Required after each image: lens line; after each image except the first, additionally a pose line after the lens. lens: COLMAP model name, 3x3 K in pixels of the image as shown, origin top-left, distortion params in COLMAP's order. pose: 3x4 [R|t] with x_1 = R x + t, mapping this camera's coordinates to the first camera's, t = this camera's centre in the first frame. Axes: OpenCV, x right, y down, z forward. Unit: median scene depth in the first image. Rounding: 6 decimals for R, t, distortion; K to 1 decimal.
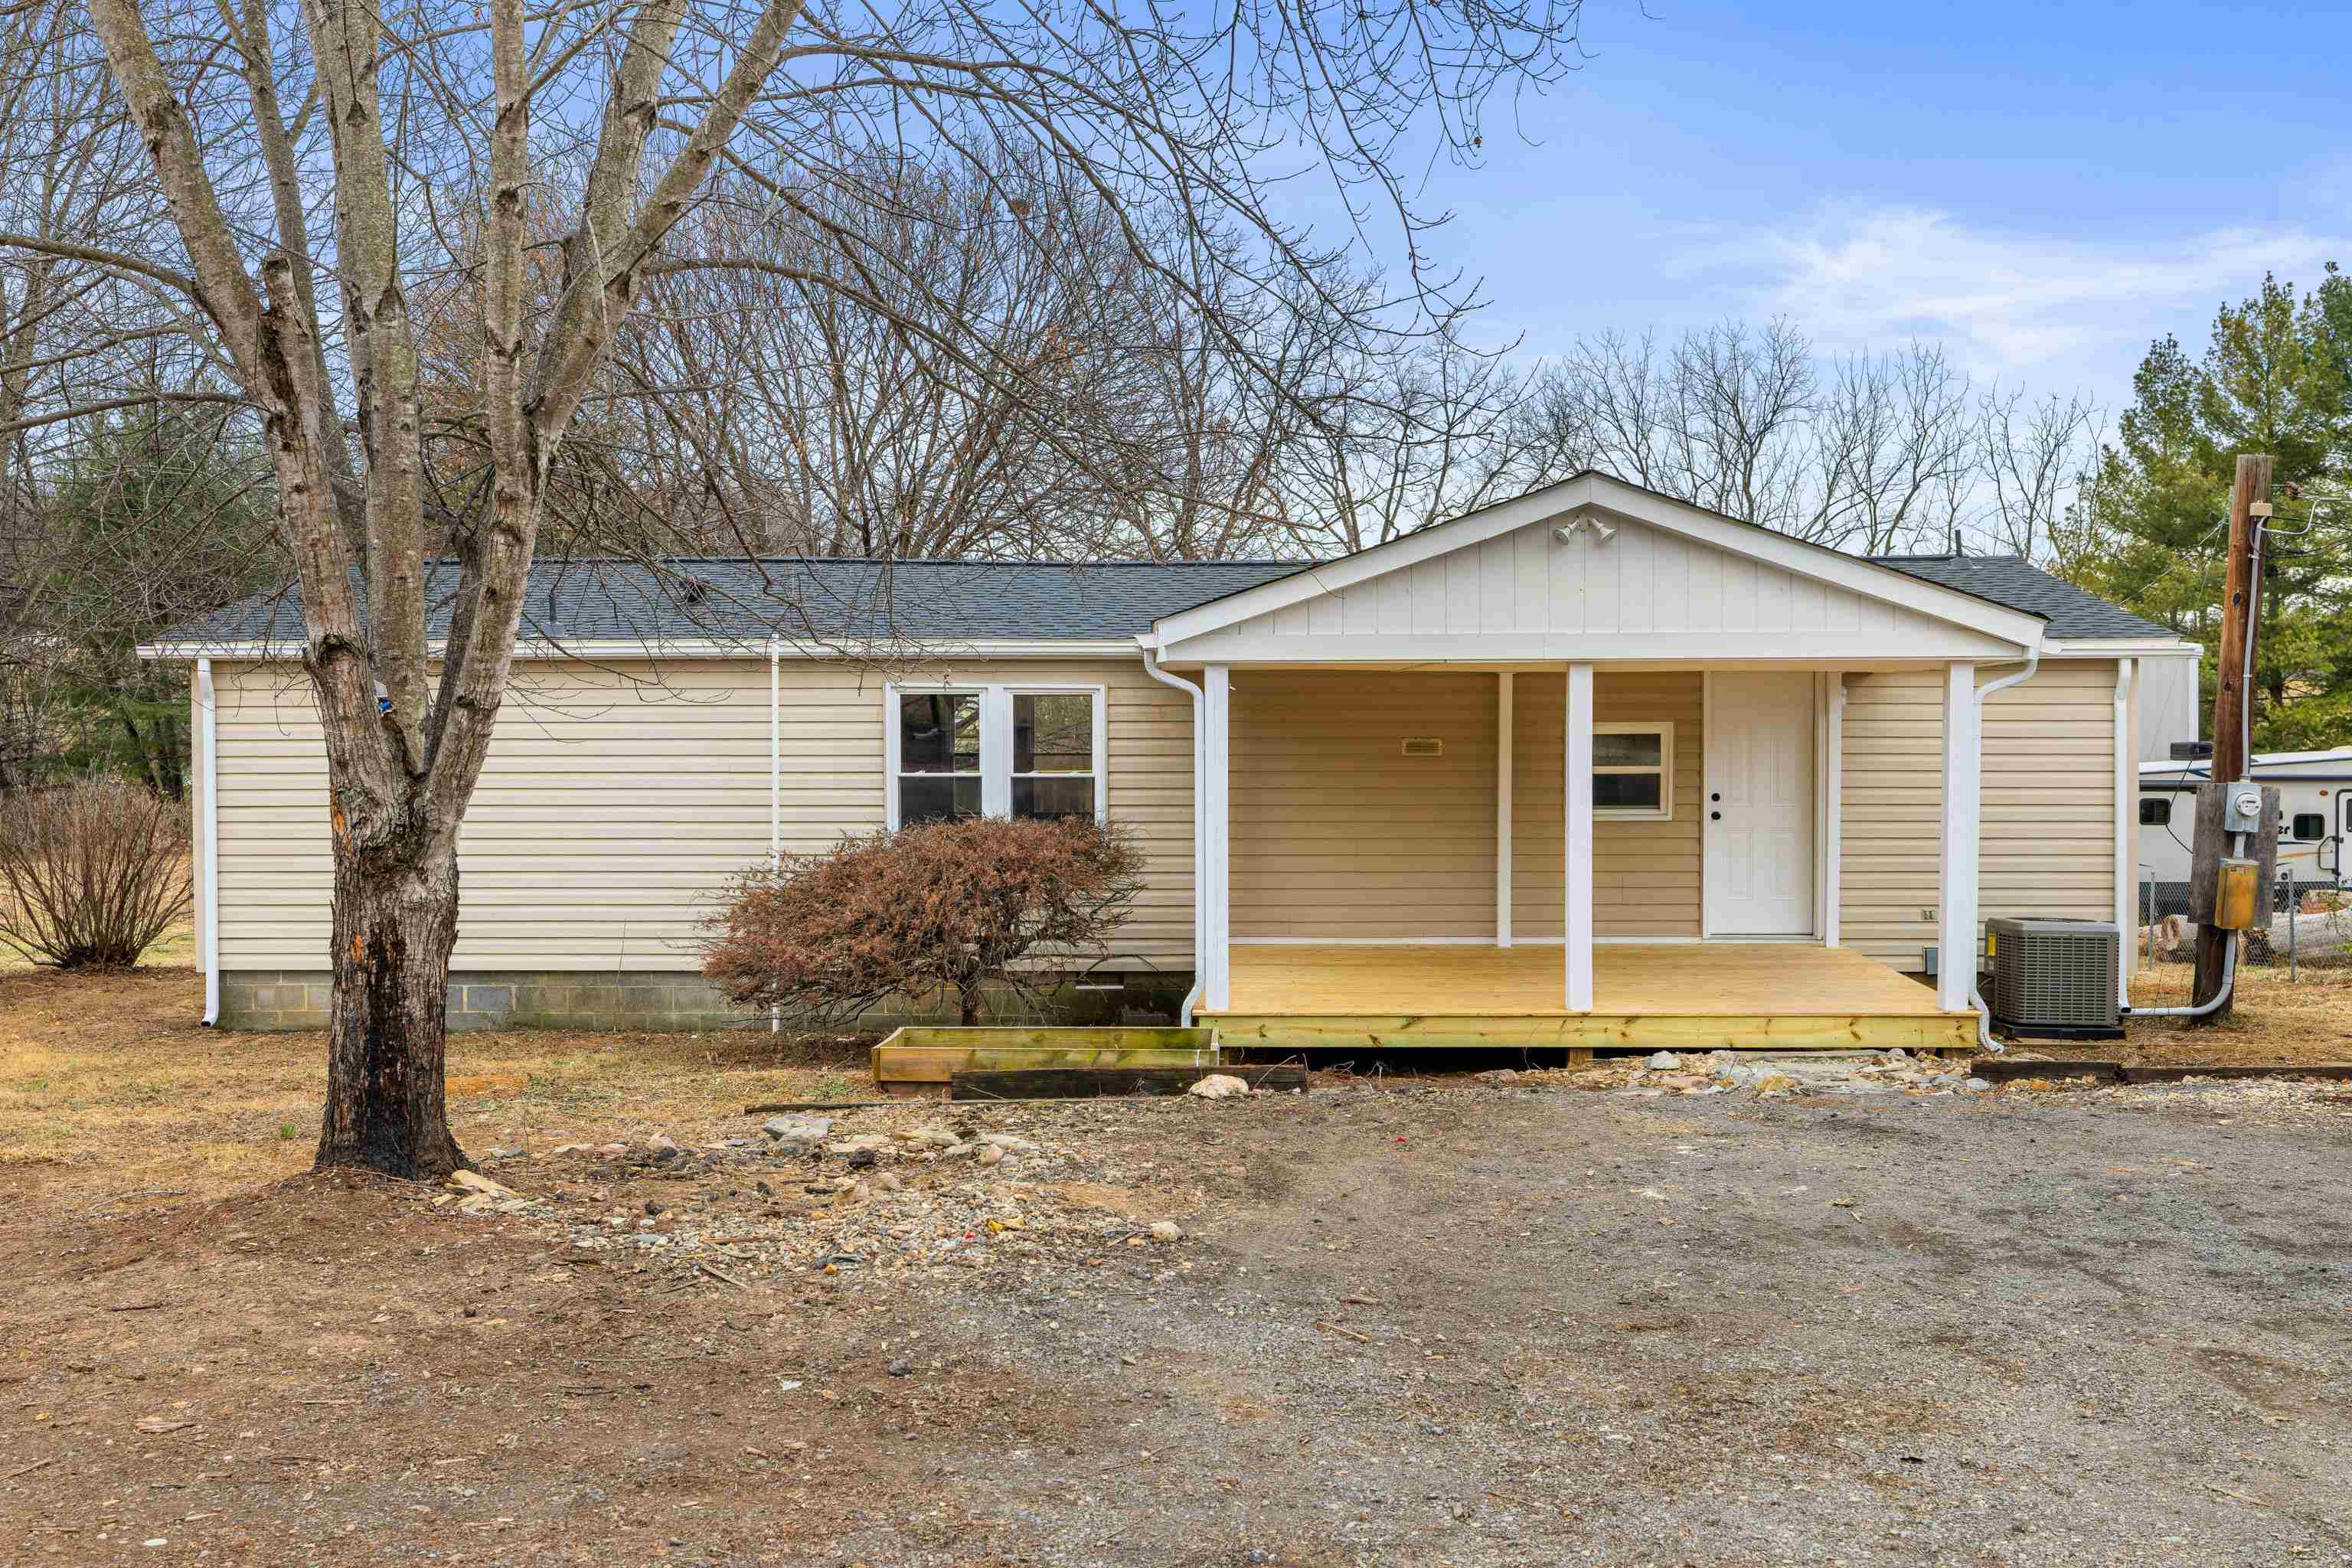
lens RADIAL K [[2300.7, 0, 1176.0], [0, 2300.7, 784.0], [0, 0, 1]] dist [-0.001200, -0.022434]
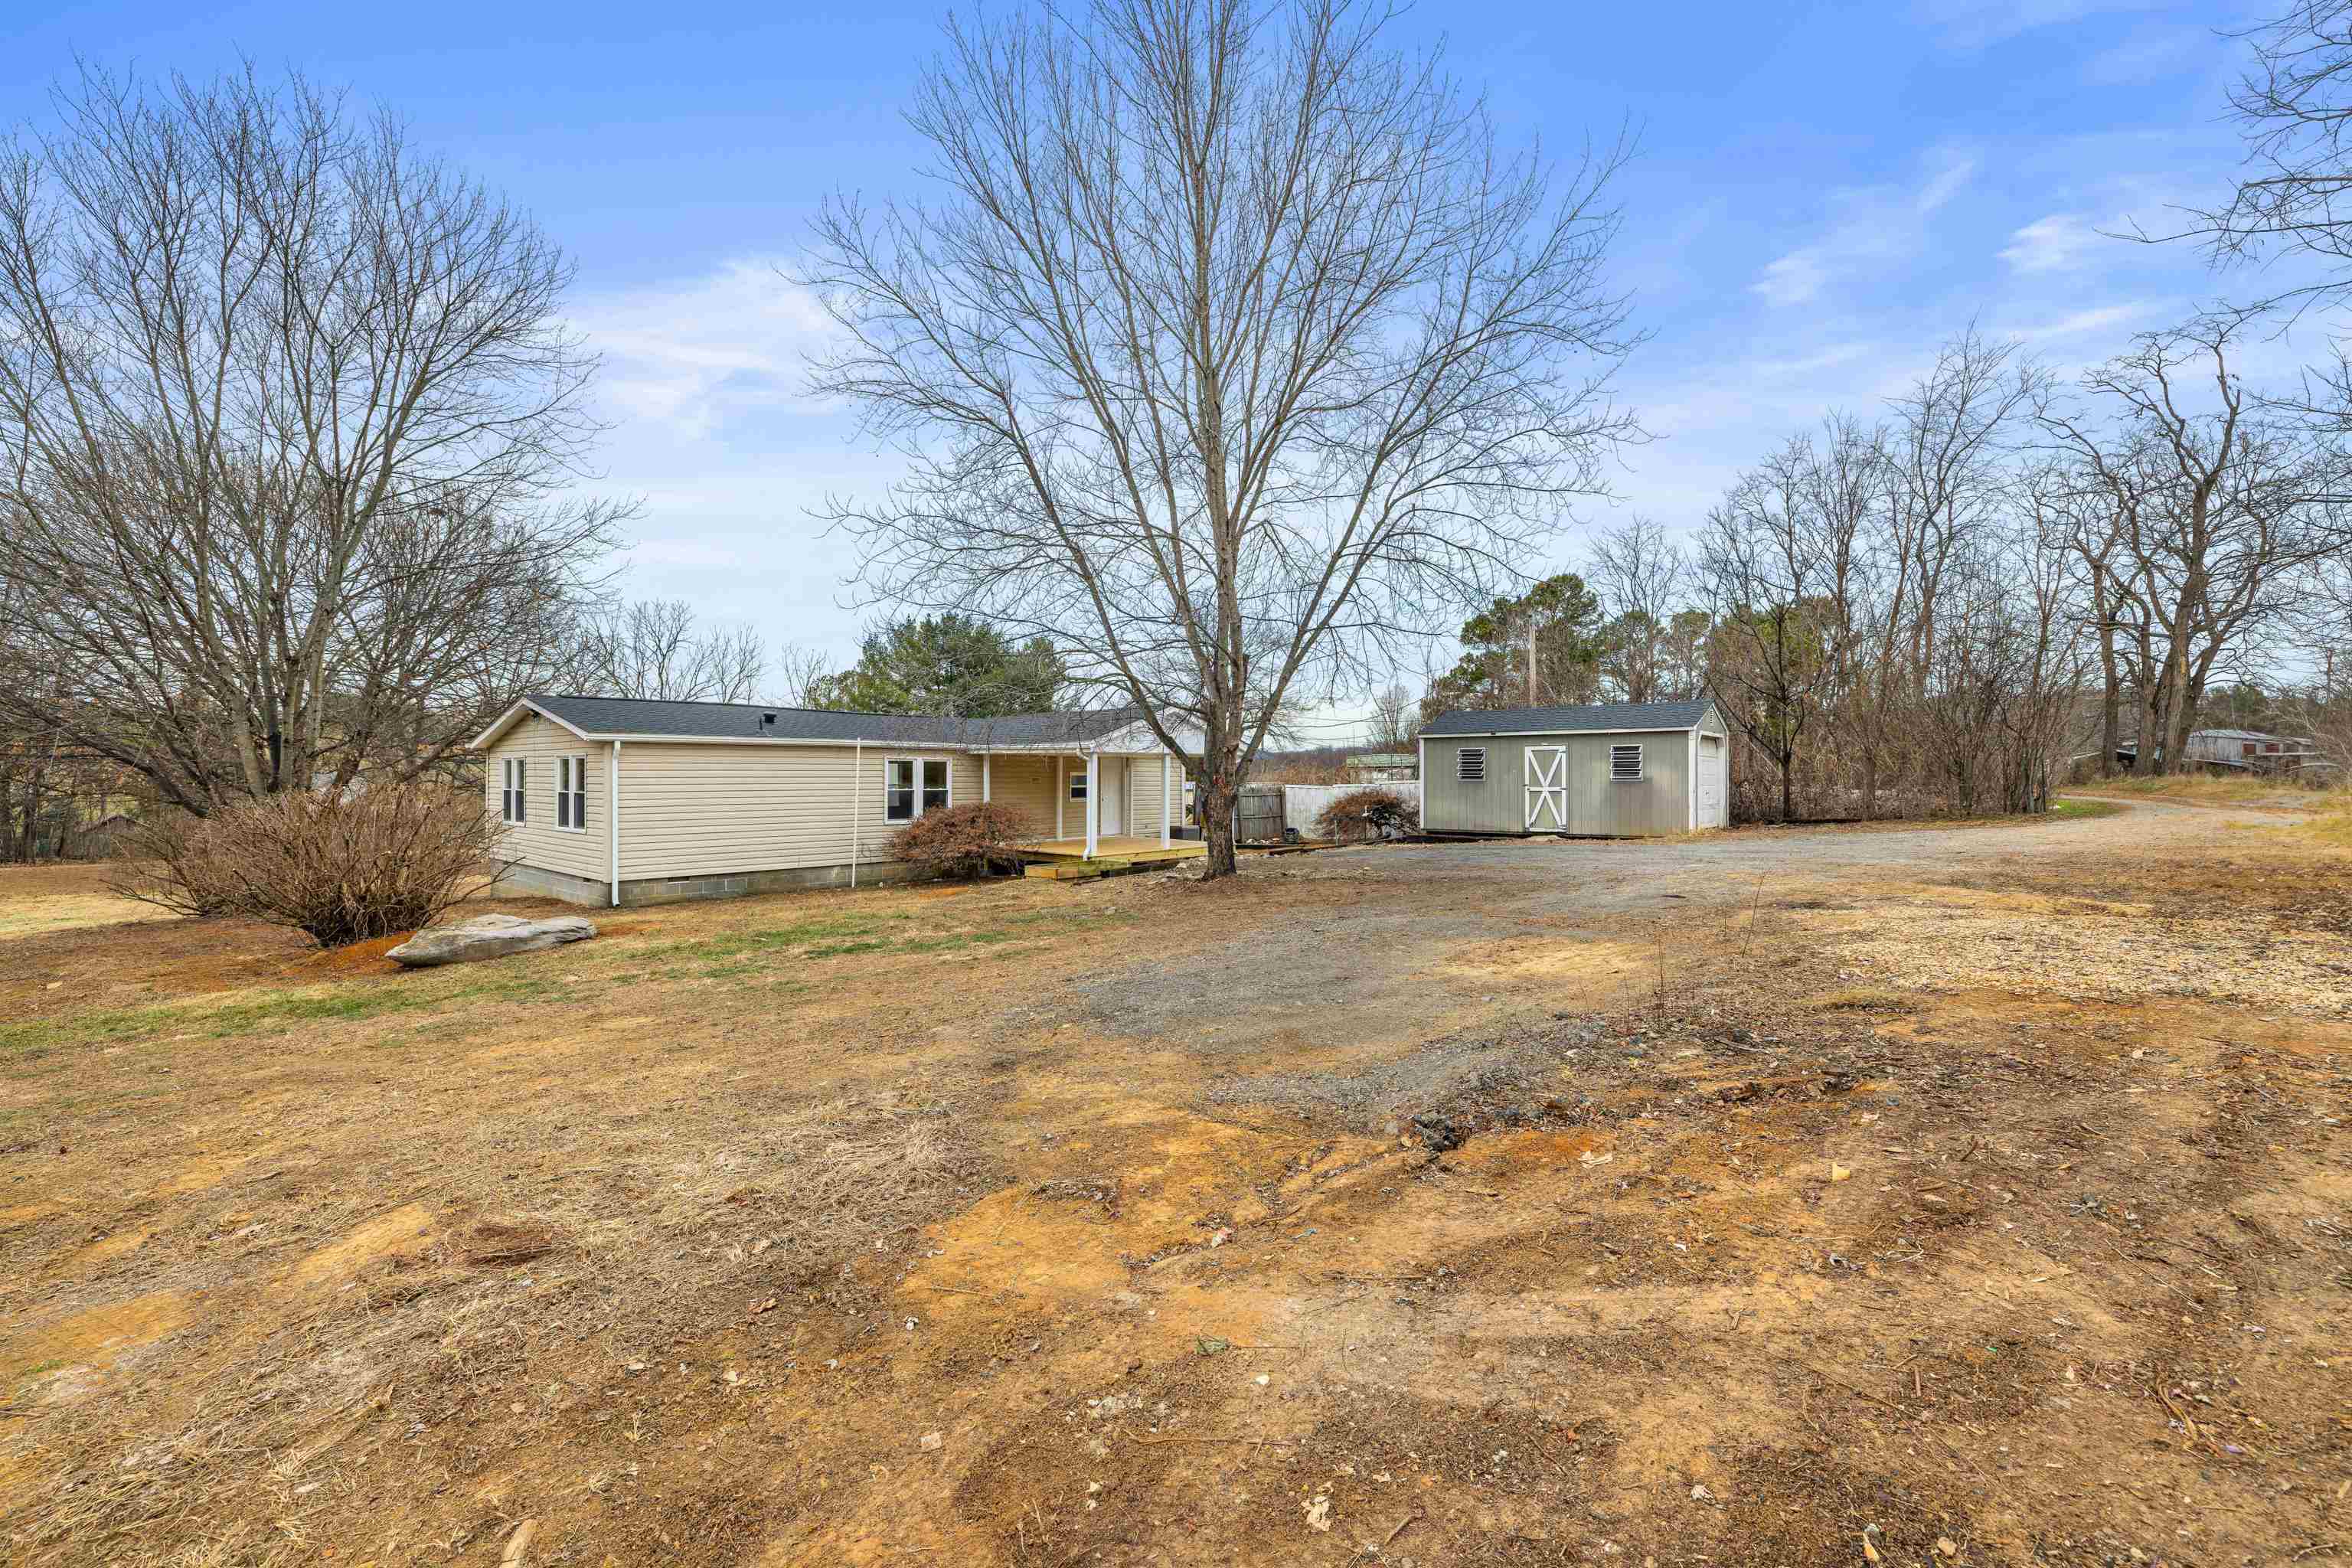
lens RADIAL K [[980.6, 0, 1176.0], [0, 980.6, 784.0], [0, 0, 1]] dist [0.001615, 0.000229]
pose [[0.654715, -0.005798, 0.755853, -0.797564], [0.023563, 0.999641, -0.012741, 0.012224], [-0.755508, 0.026152, 0.654617, -0.033157]]
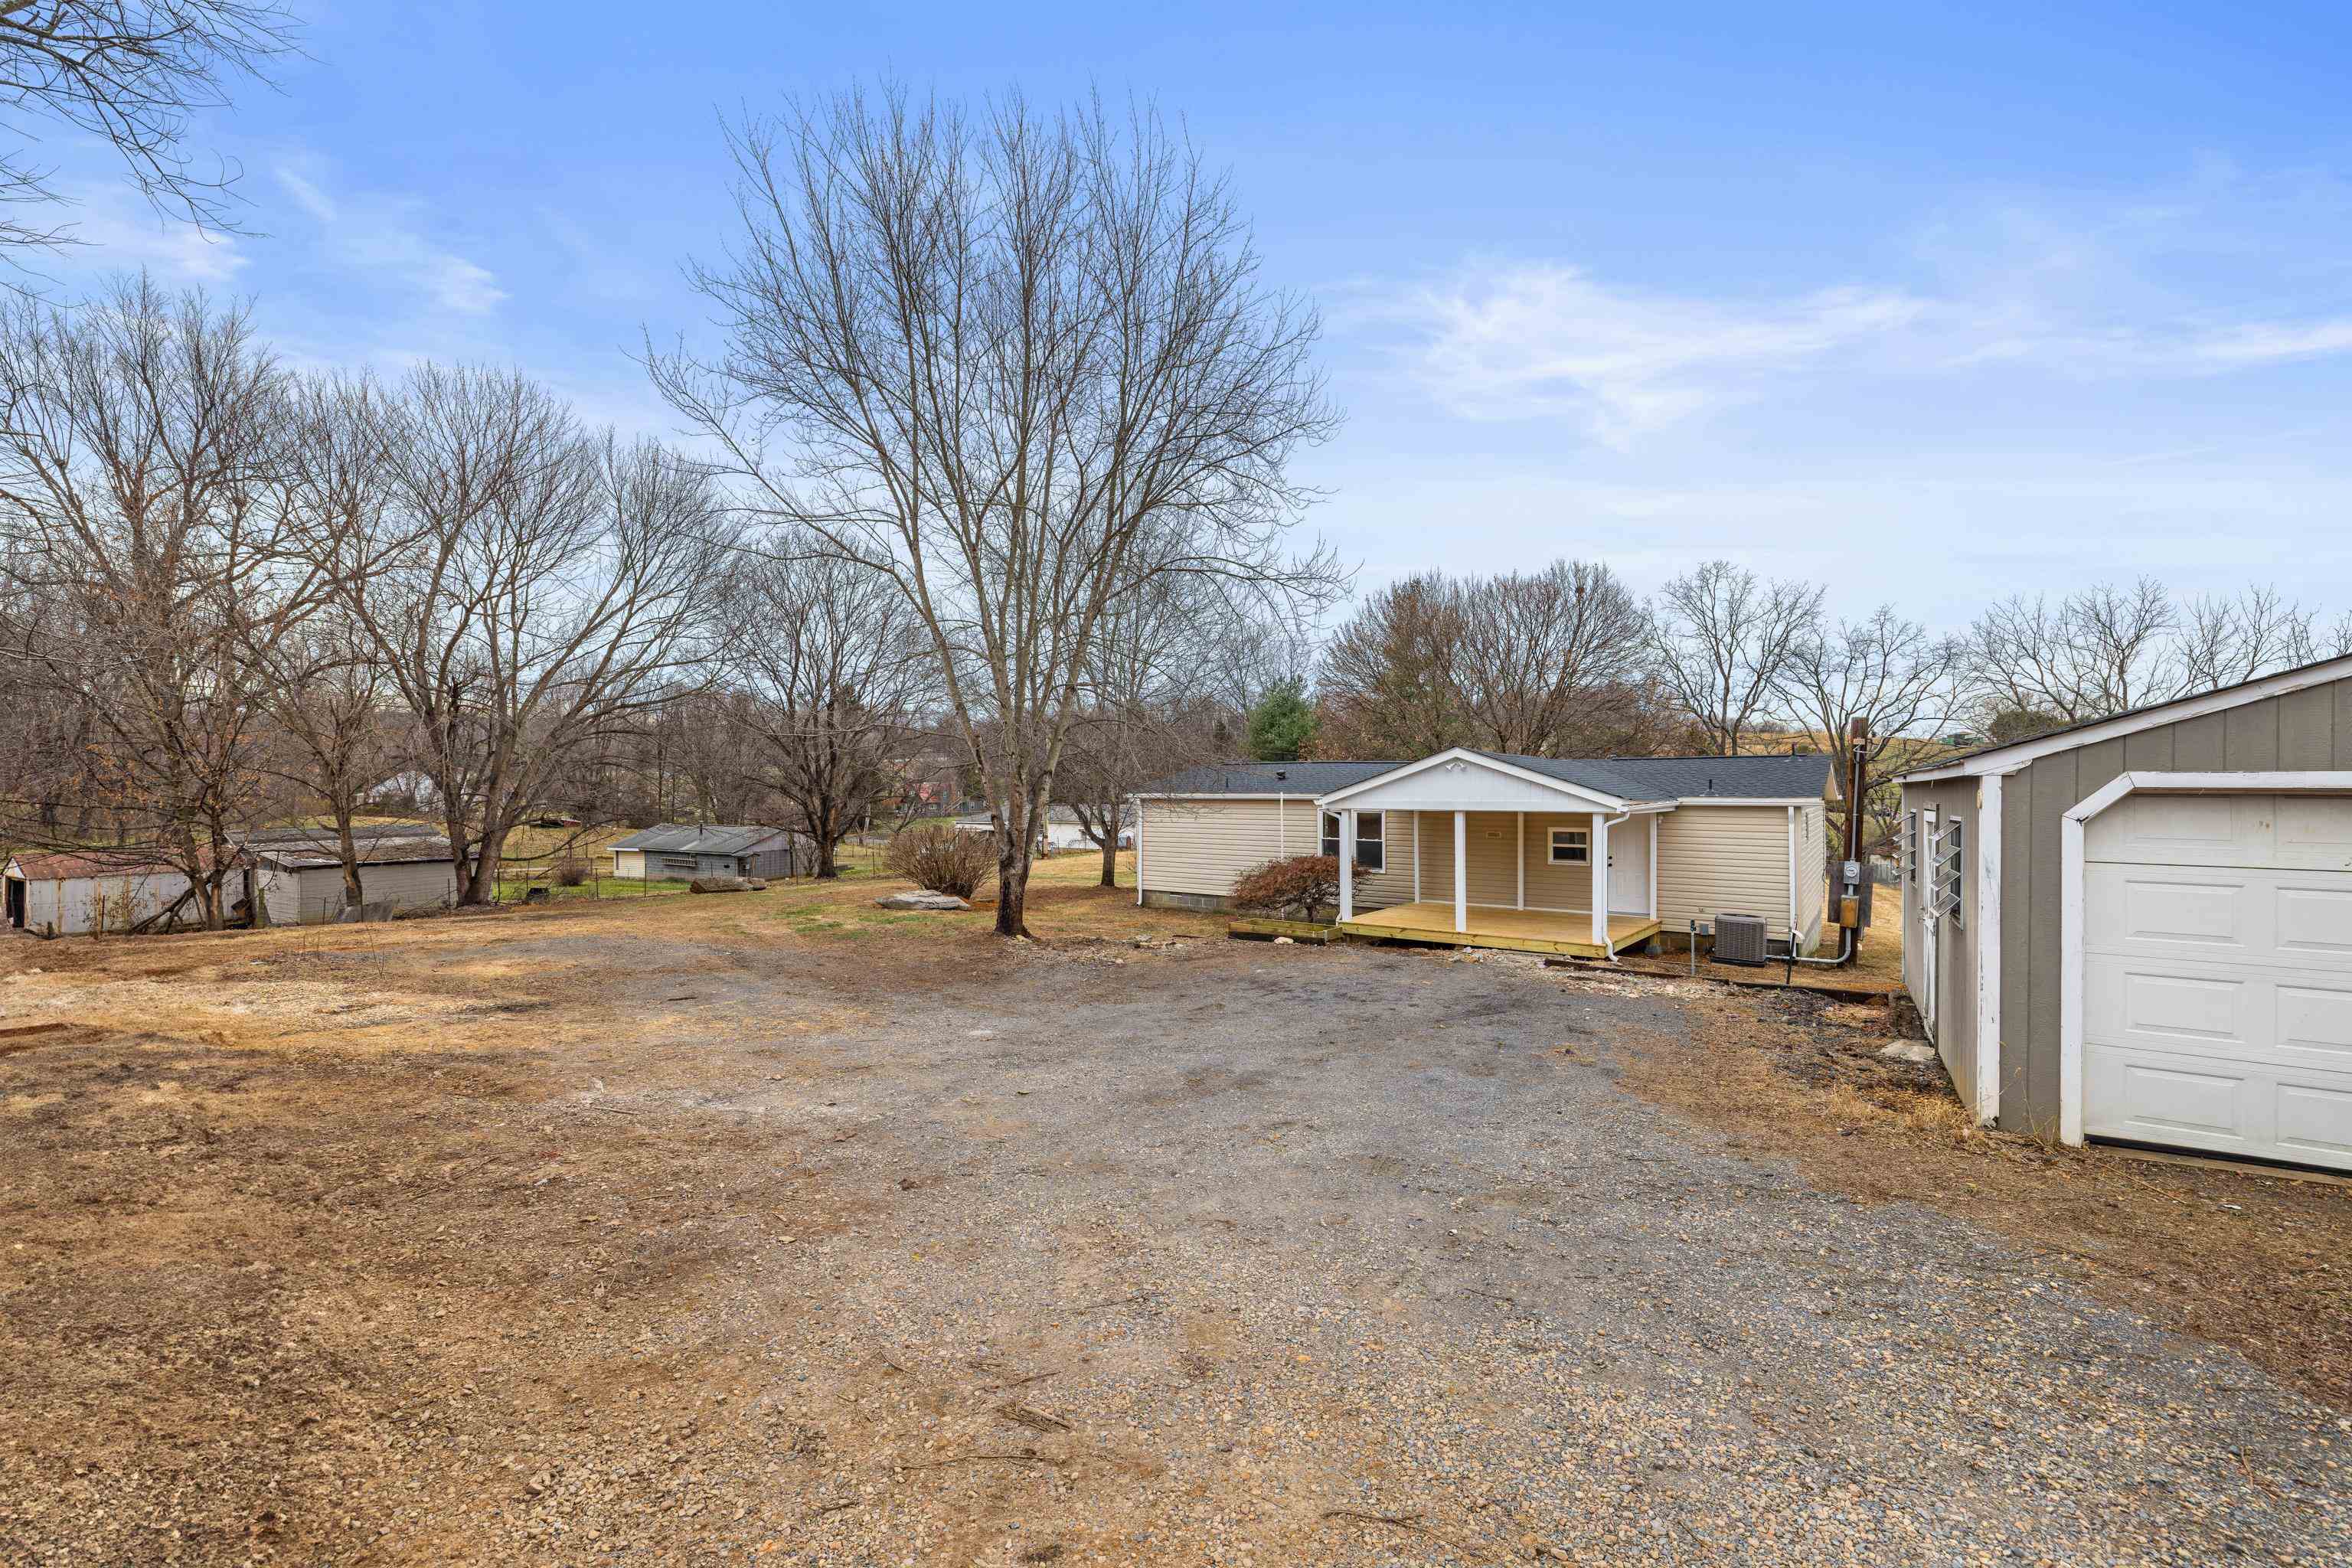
lens RADIAL K [[980.6, 0, 1176.0], [0, 980.6, 784.0], [0, 0, 1]] dist [0.001615, 0.000229]
pose [[0.820232, 0.000862, -0.572031, 0.467979], [-0.022301, 0.999287, -0.030472, -0.032610], [0.571597, 0.037751, 0.819666, -0.176095]]
